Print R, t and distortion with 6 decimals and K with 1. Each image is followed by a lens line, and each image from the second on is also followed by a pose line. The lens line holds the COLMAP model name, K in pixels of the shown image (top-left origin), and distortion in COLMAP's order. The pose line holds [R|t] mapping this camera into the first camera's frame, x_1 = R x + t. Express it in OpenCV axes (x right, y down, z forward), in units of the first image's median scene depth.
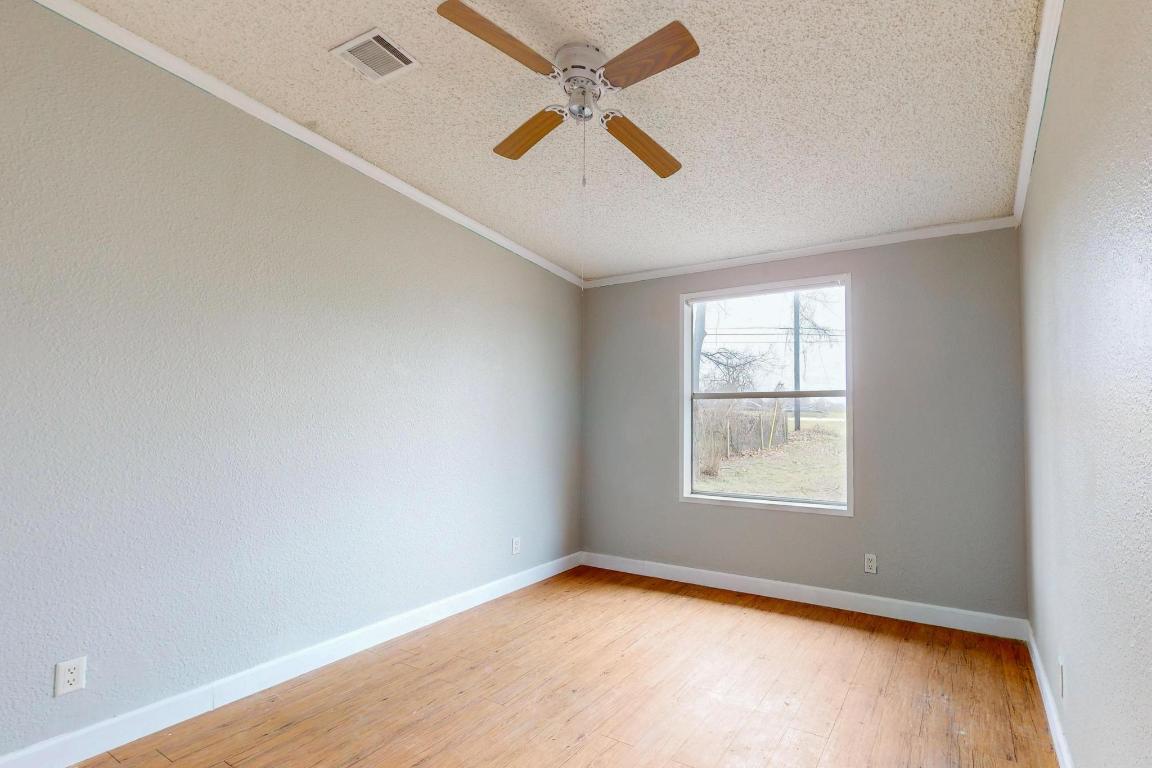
lens RADIAL K [[571.0, 0, 575.0], [0, 571.0, 389.3], [0, 0, 1]] dist [0.001352, 0.000056]
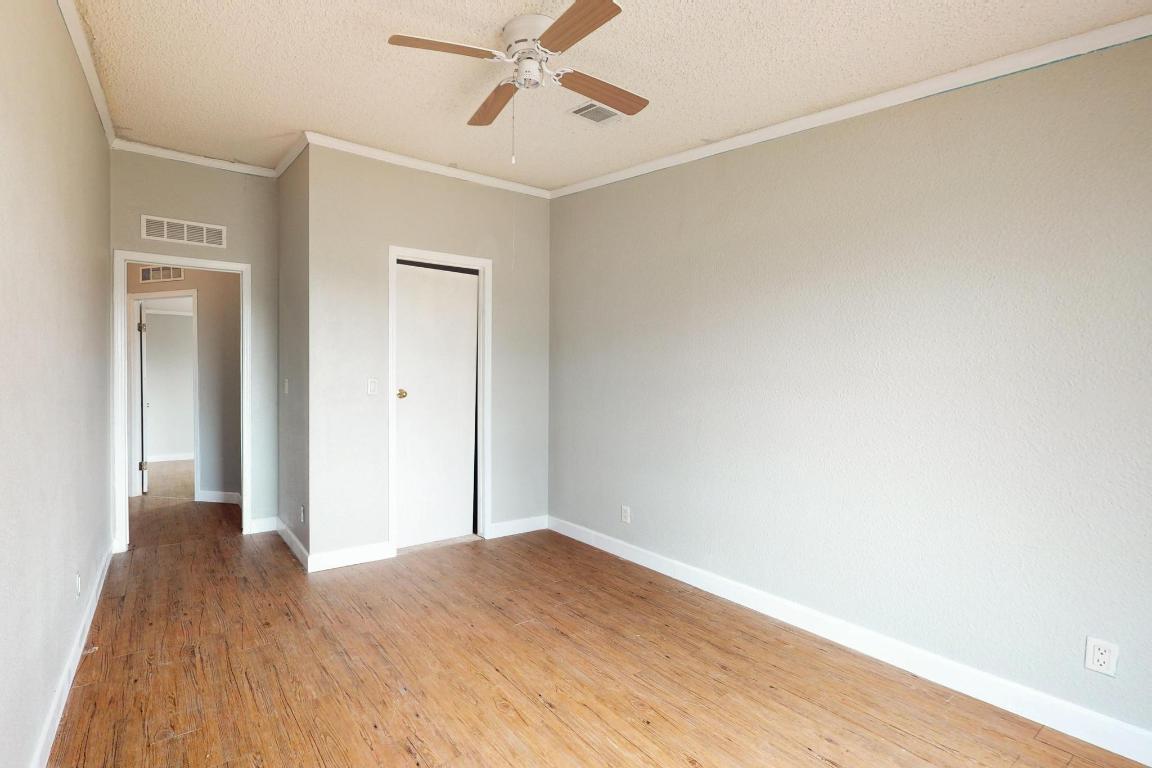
lens RADIAL K [[571.0, 0, 575.0], [0, 571.0, 389.3], [0, 0, 1]] dist [0.001352, 0.000056]
pose [[-0.344119, 0.006865, -0.938901, 0.742885], [0.028088, 0.999601, -0.002986, 0.062278], [0.938506, -0.027399, -0.344174, 1.141932]]
